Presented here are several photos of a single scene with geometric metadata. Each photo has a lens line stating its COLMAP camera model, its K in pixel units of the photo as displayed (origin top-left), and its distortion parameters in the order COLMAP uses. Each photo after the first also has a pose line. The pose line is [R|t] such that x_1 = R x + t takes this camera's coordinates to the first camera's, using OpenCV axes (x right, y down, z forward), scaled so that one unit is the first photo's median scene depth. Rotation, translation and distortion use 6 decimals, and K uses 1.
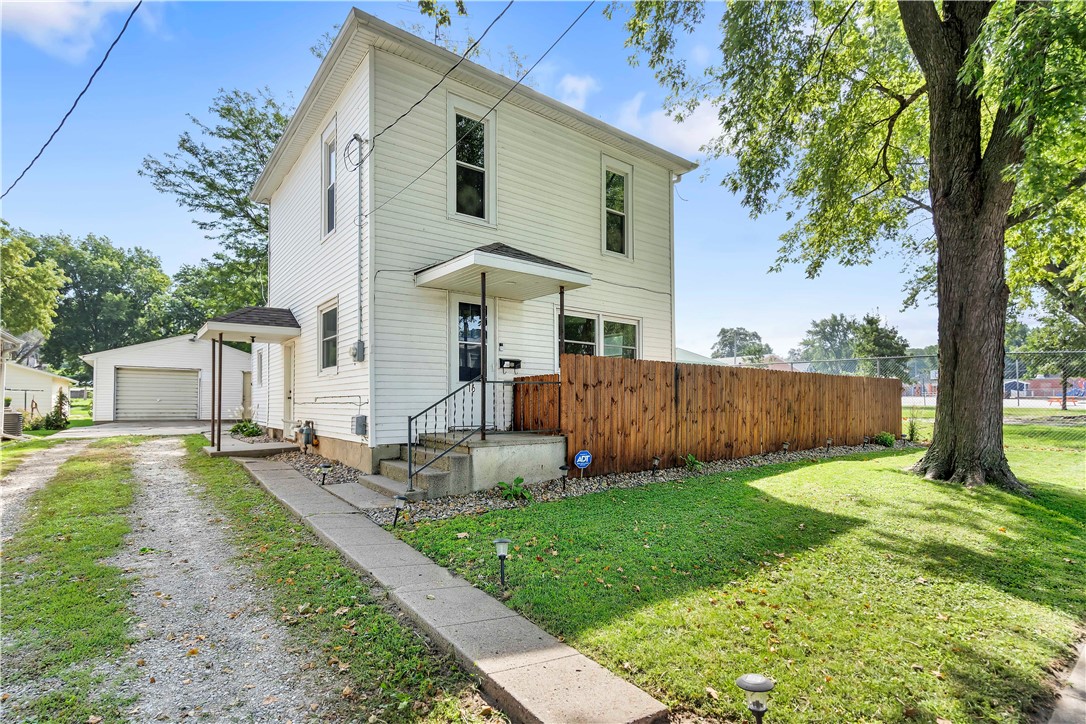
lens RADIAL K [[524.6, 0, 543.0], [0, 524.6, 386.4], [0, 0, 1]] dist [0.000628, 0.000214]
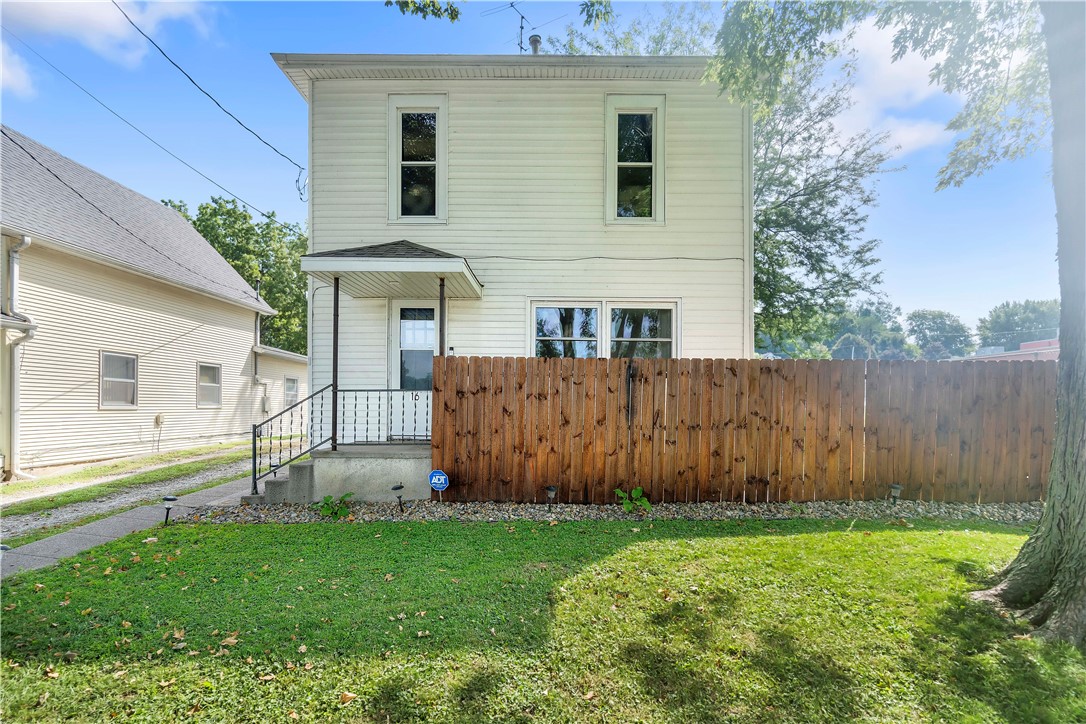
lens RADIAL K [[510.3, 0, 544.7], [0, 510.3, 406.2], [0, 0, 1]] dist [-0.002112, -0.000208]
pose [[0.789598, 0.008564, -0.613565, 0.604713], [0.013810, 0.999401, 0.031721, -0.004056], [0.613469, -0.033520, 0.789007, 0.385567]]
